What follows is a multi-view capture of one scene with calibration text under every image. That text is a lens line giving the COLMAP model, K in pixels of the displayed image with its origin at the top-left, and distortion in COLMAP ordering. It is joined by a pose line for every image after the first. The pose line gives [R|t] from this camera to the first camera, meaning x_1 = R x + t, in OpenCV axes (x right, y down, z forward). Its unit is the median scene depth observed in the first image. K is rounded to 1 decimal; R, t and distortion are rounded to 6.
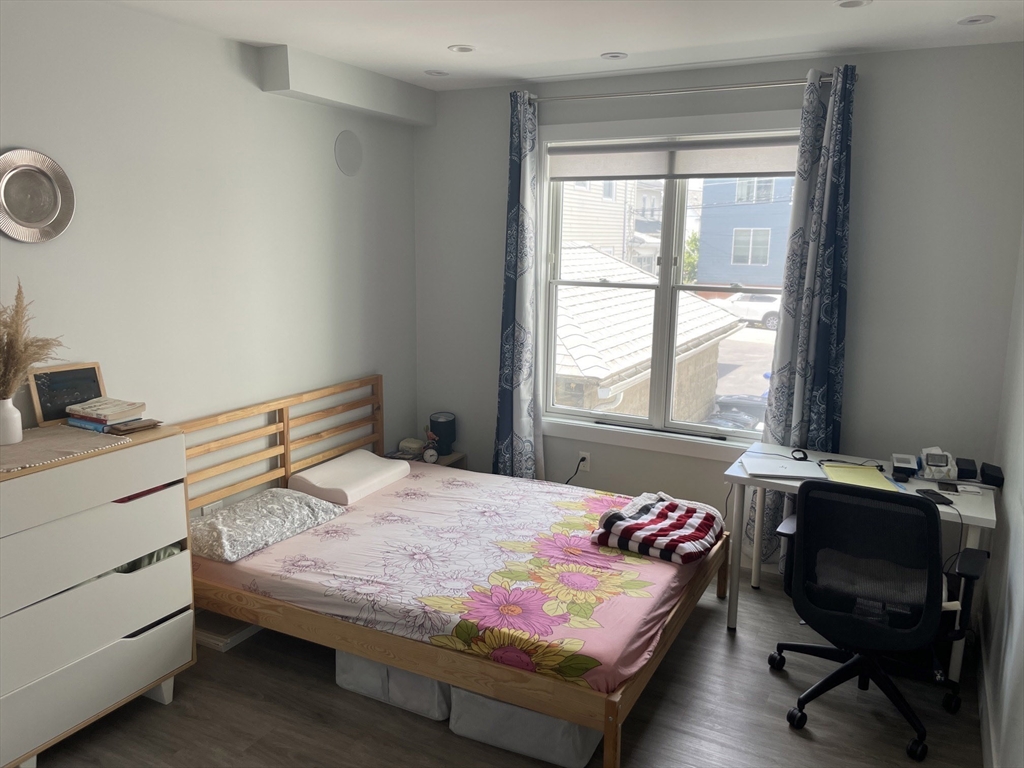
lens RADIAL K [[785.8, 0, 510.9], [0, 785.8, 385.8], [0, 0, 1]] dist [-0.014886, -0.007867]
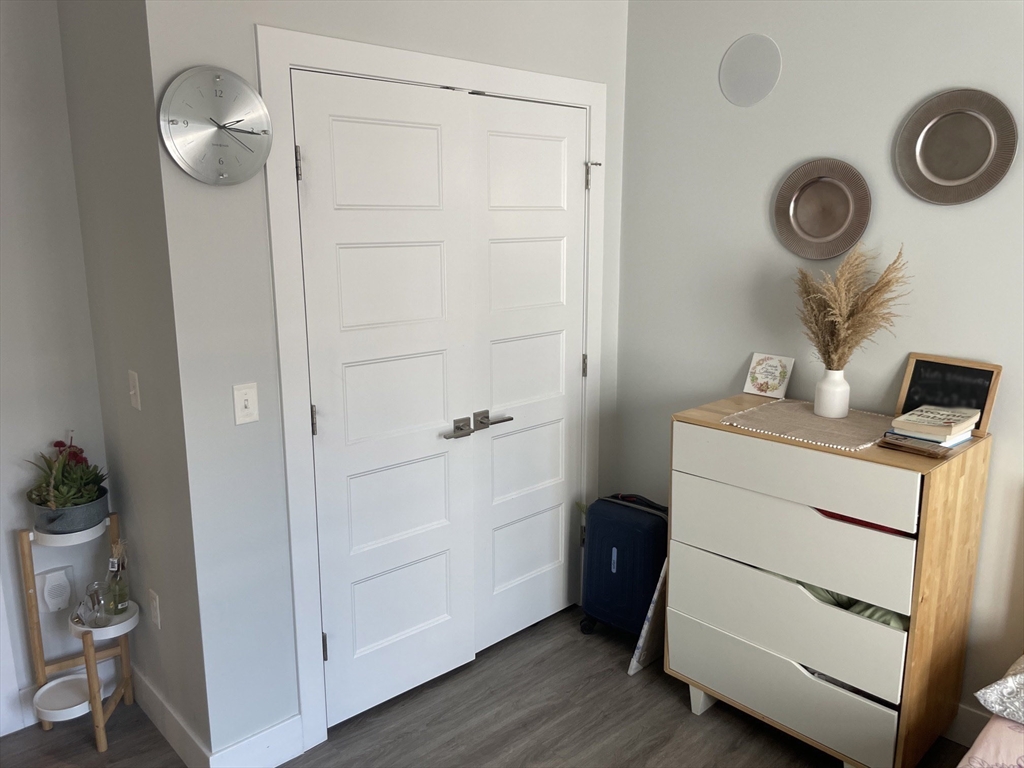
lens RADIAL K [[785.8, 0, 511.9], [0, 785.8, 379.5], [0, 0, 1]] dist [-0.014886, -0.007867]
pose [[-0.313199, 0.181119, -0.932257, 0.330326], [-0.191191, 0.949522, 0.248705, -0.121410], [0.930243, 0.256133, -0.262761, 0.813455]]
